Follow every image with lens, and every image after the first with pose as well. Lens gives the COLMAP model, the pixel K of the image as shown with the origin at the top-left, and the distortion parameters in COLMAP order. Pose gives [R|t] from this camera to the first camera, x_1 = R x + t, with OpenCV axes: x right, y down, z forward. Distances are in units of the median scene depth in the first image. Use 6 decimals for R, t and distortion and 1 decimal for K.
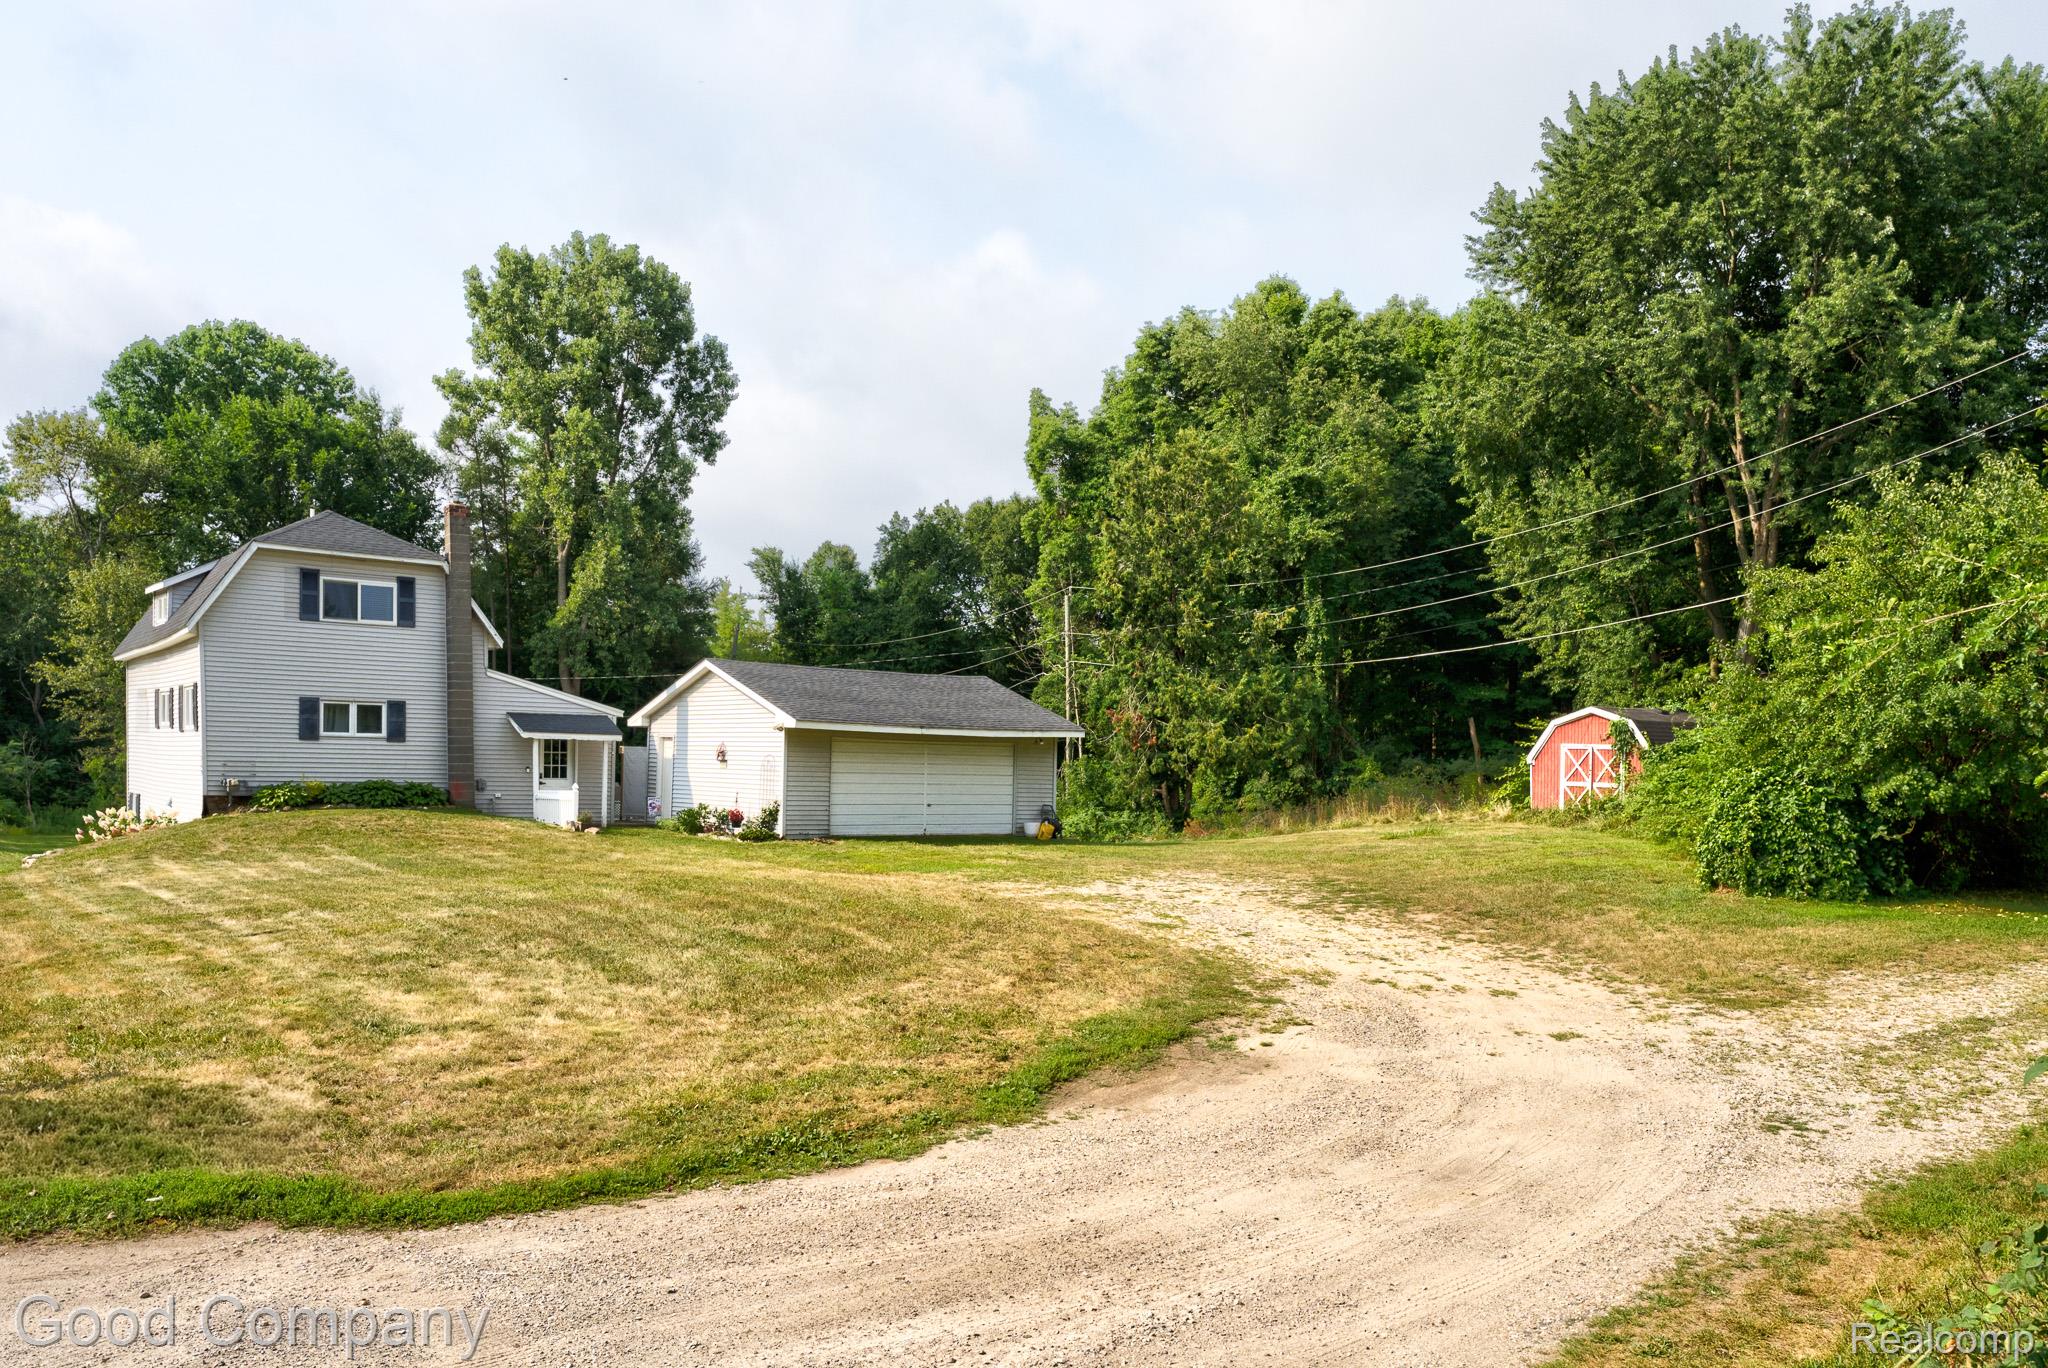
lens RADIAL K [[1597.8, 0, 1110.7], [0, 1597.8, 758.7], [0, 0, 1]] dist [0.024371, 0.022454]
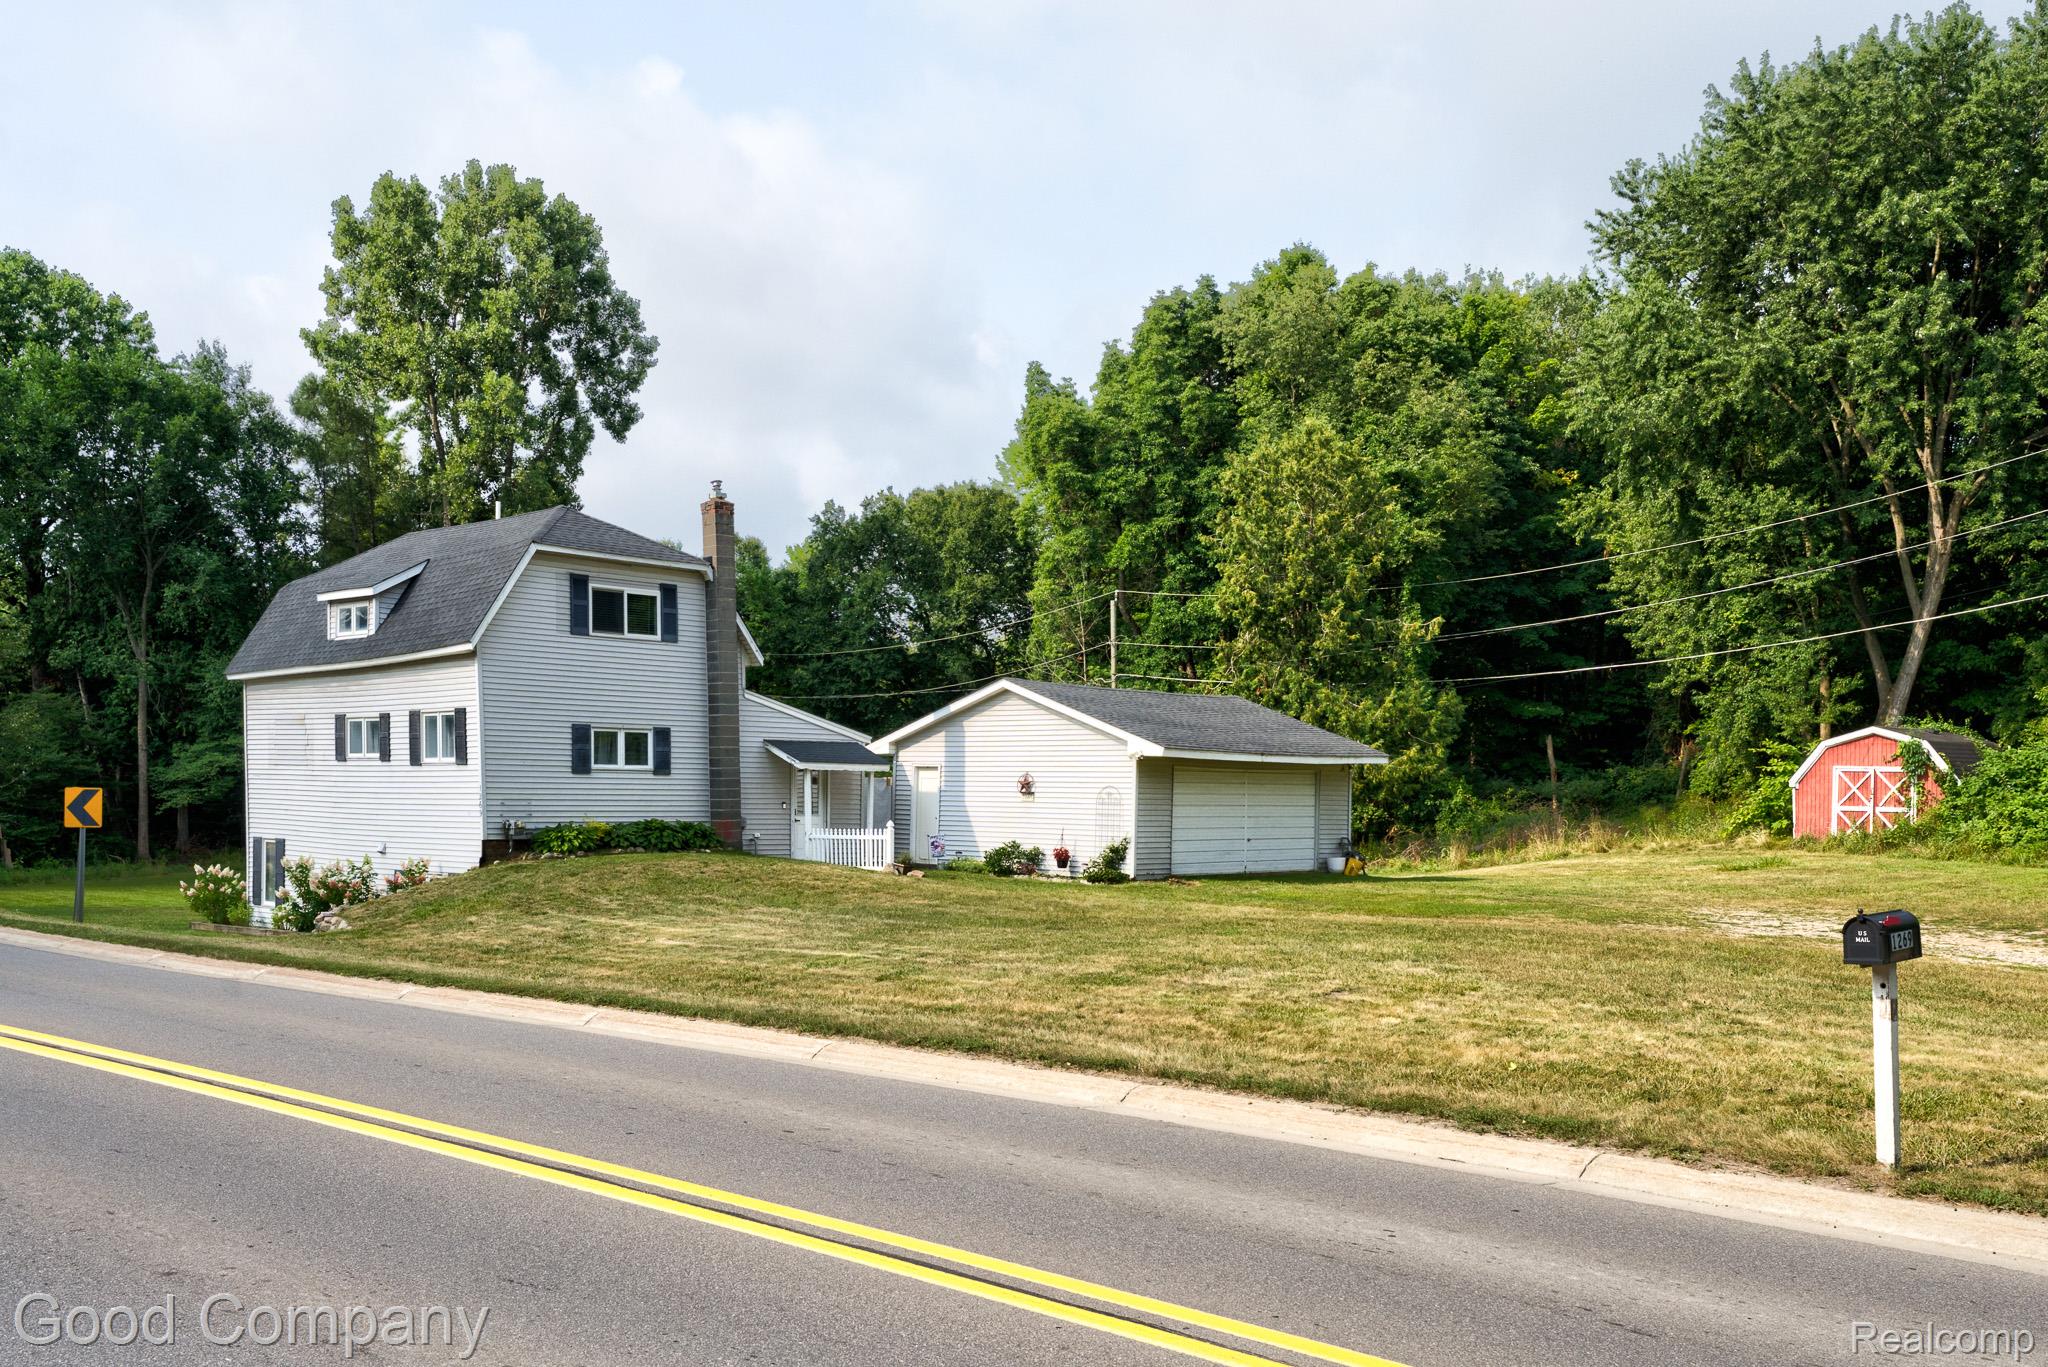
lens RADIAL K [[1837.4, 0, 1092.7], [0, 1837.4, 780.9], [0, 0, 1]] dist [0.048635, 0.023406]
pose [[0.988852, -0.008792, 0.148639, -0.209879], [0.008725, 0.999961, 0.001102, -0.003749], [-0.148643, 0.000207, 0.988891, -0.007049]]
